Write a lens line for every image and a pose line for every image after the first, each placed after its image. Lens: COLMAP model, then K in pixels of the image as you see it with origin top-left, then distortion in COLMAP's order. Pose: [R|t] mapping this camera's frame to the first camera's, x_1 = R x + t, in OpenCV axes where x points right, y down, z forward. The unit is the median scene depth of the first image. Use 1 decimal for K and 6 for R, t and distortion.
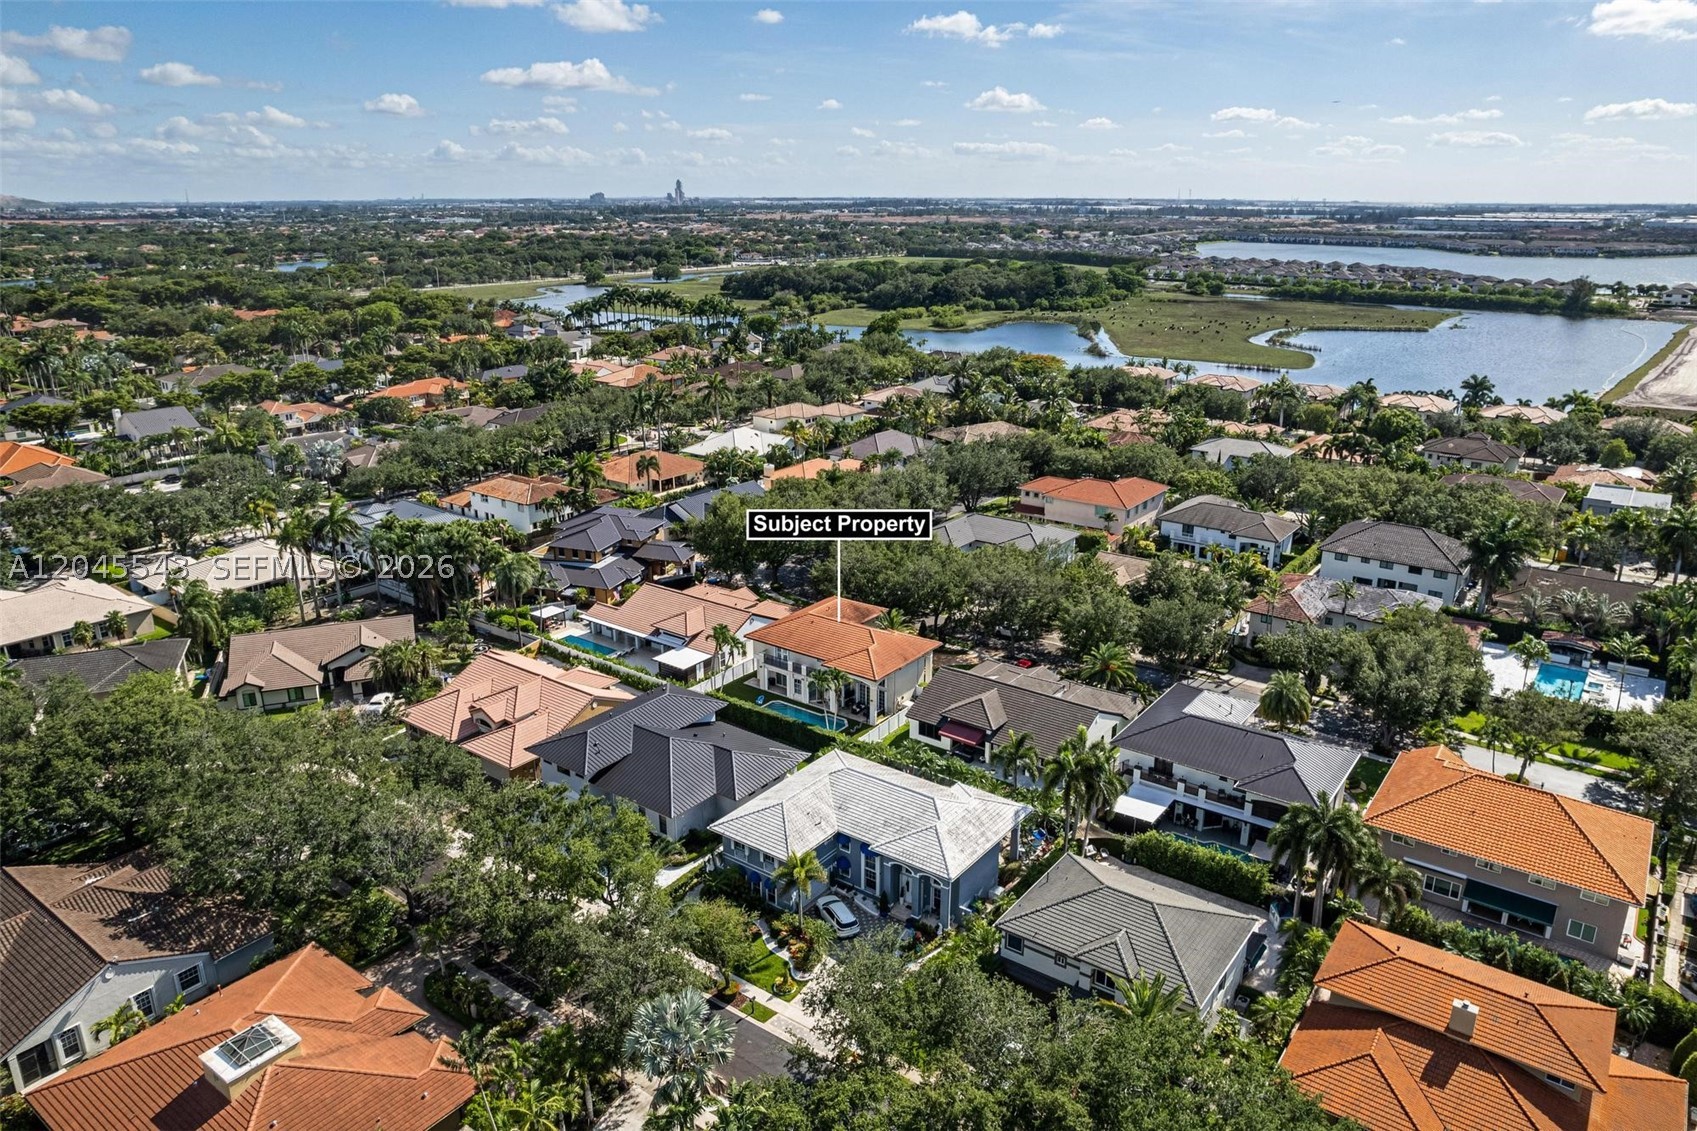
lens RADIAL K [[1113.5, 0, 900.6], [0, 1113.5, 565.4], [0, 0, 1]] dist [-0.077405, 0.068005]
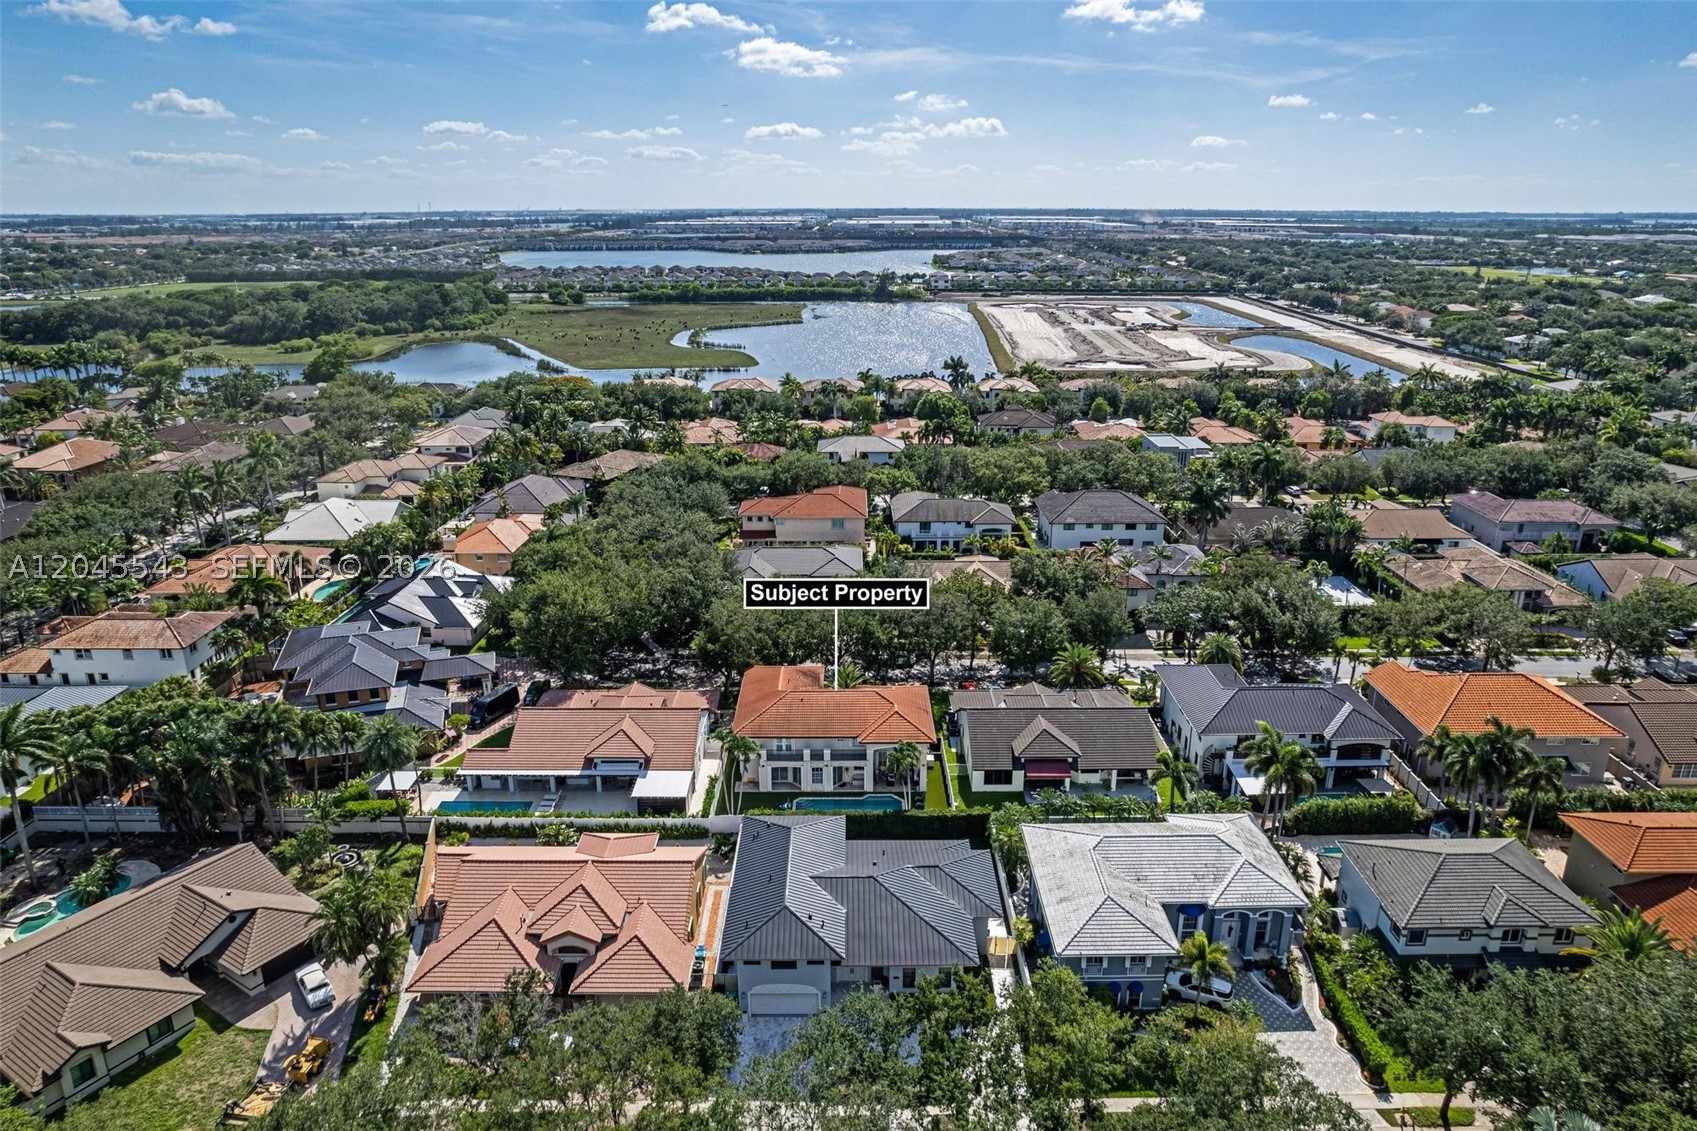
lens RADIAL K [[1061.4, 0, 926.4], [0, 1061.4, 567.9], [0, 0, 1]] dist [-0.061271, 0.037749]
pose [[0.811796, -0.188905, 0.552542, -0.297743], [0.184547, 0.980727, 0.064158, -0.057713], [-0.554012, 0.049887, 0.831012, 0.170712]]
